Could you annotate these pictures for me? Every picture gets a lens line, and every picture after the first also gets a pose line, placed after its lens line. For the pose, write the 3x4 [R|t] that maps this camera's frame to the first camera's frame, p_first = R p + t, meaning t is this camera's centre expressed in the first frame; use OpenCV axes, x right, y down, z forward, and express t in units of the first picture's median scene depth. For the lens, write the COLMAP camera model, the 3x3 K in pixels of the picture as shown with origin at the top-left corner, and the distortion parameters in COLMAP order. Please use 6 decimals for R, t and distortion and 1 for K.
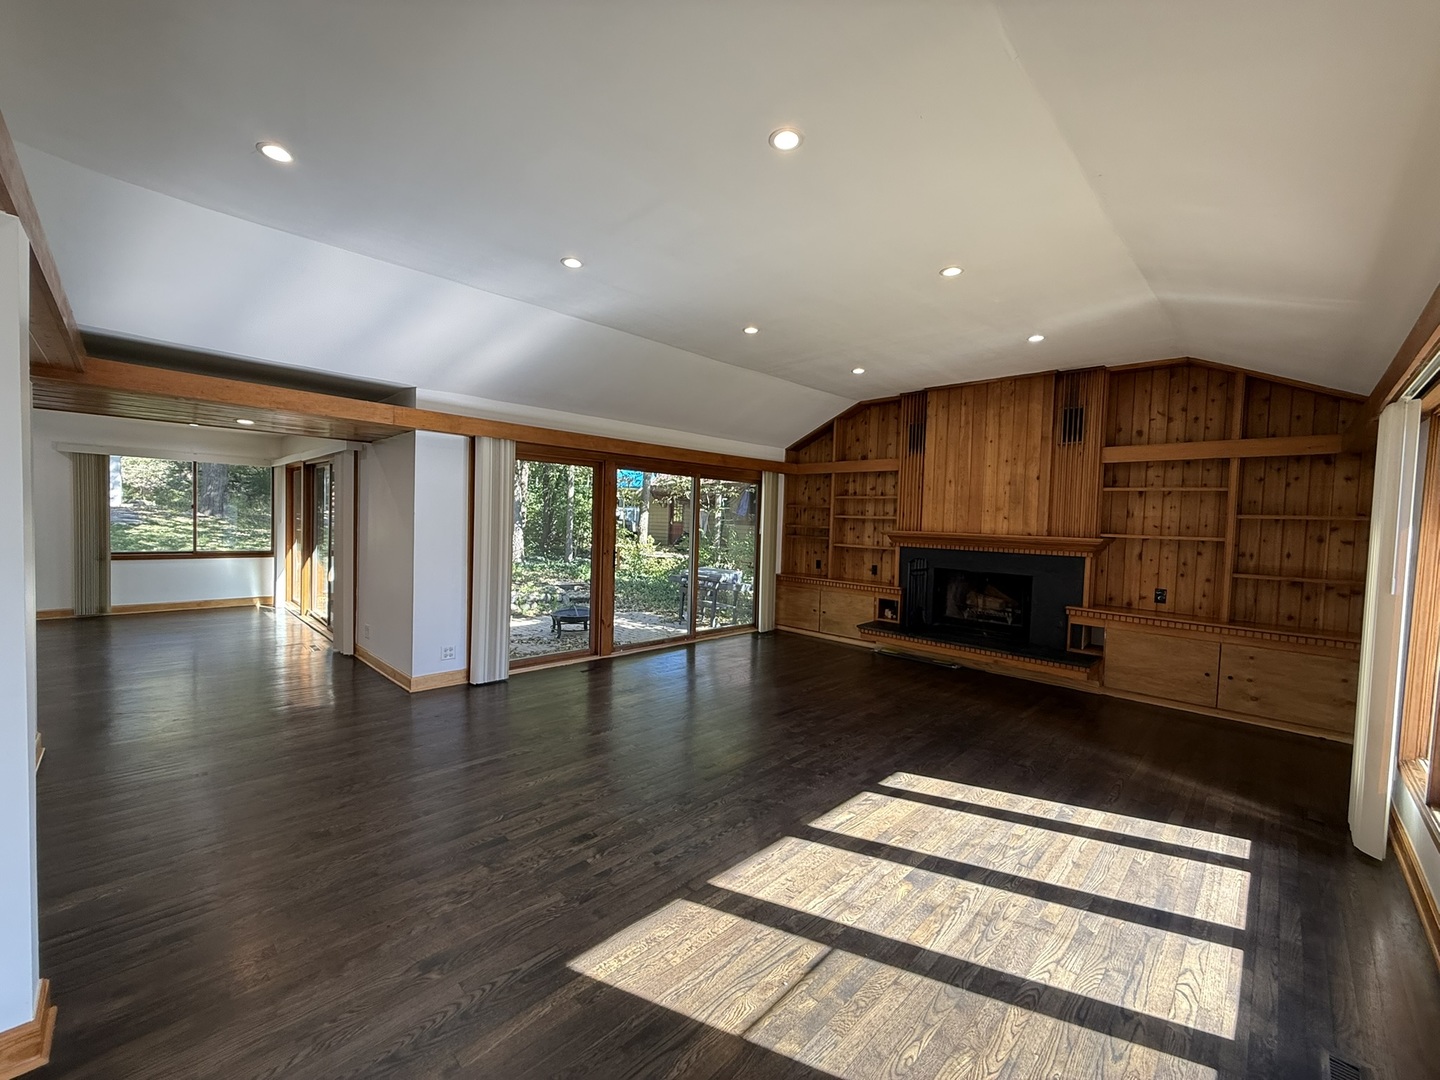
lens RADIAL K [[571.2, 0, 716.7], [0, 571.2, 542.2], [0, 0, 1]] dist [0.002407, 0.000181]
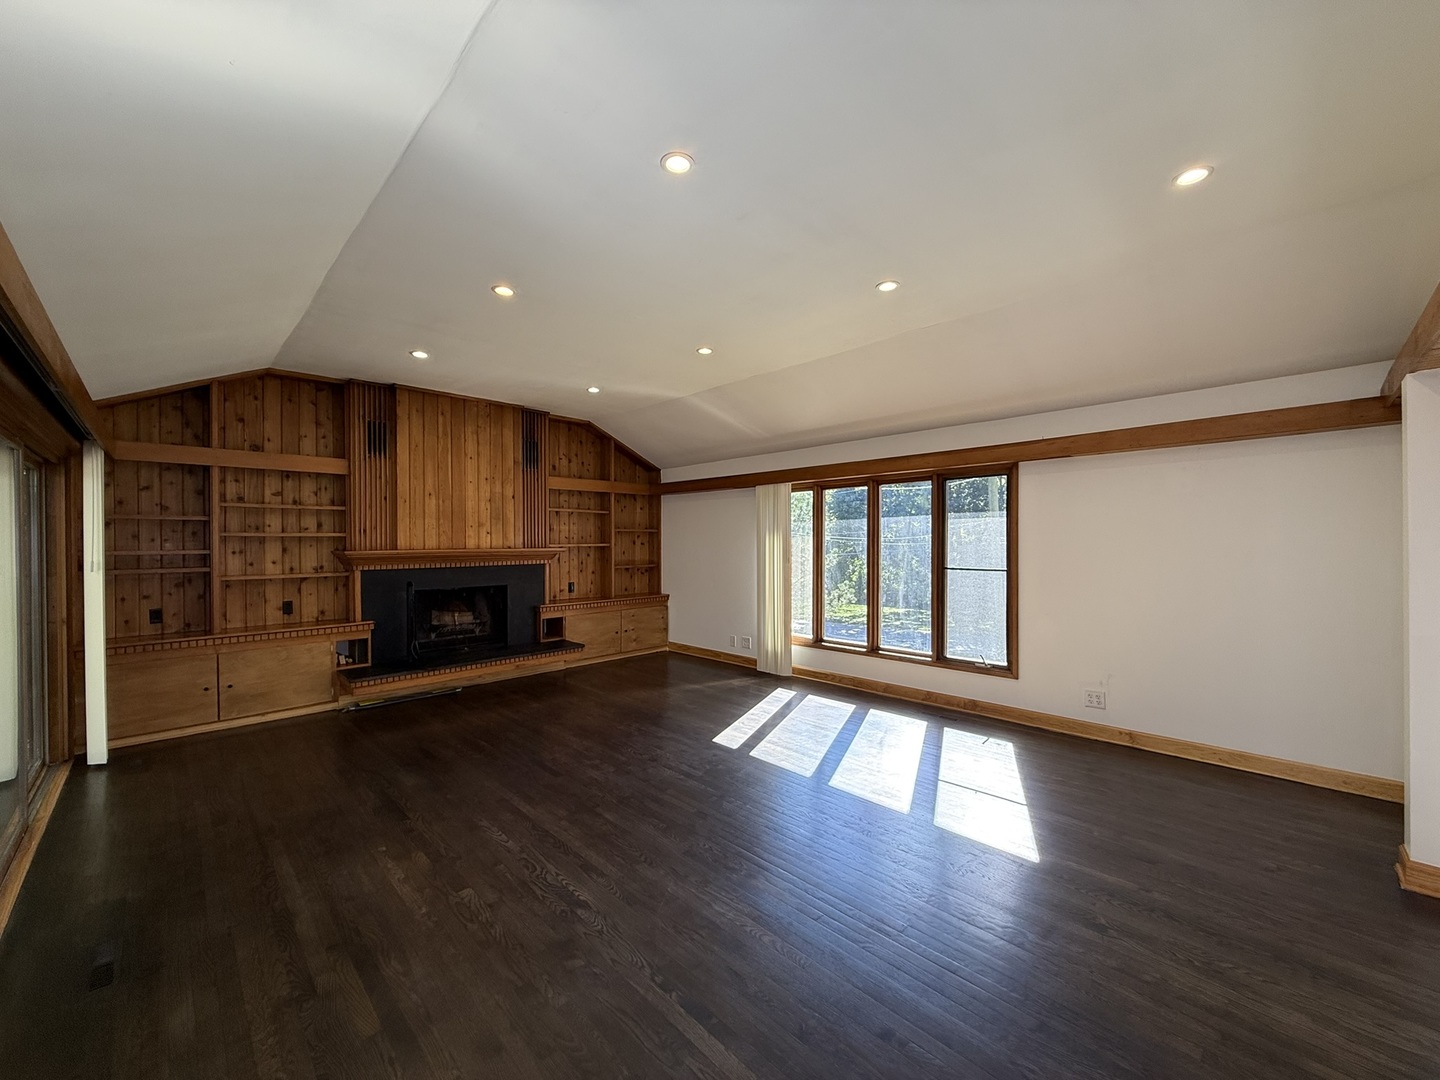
lens RADIAL K [[571.2, 0, 716.7], [0, 571.2, 542.2], [0, 0, 1]] dist [0.002407, 0.000181]
pose [[0.022109, -0.035752, 0.999116, -0.594108], [0.045275, 0.998371, 0.034723, -0.047408], [-0.998730, 0.044467, 0.023692, 0.611727]]
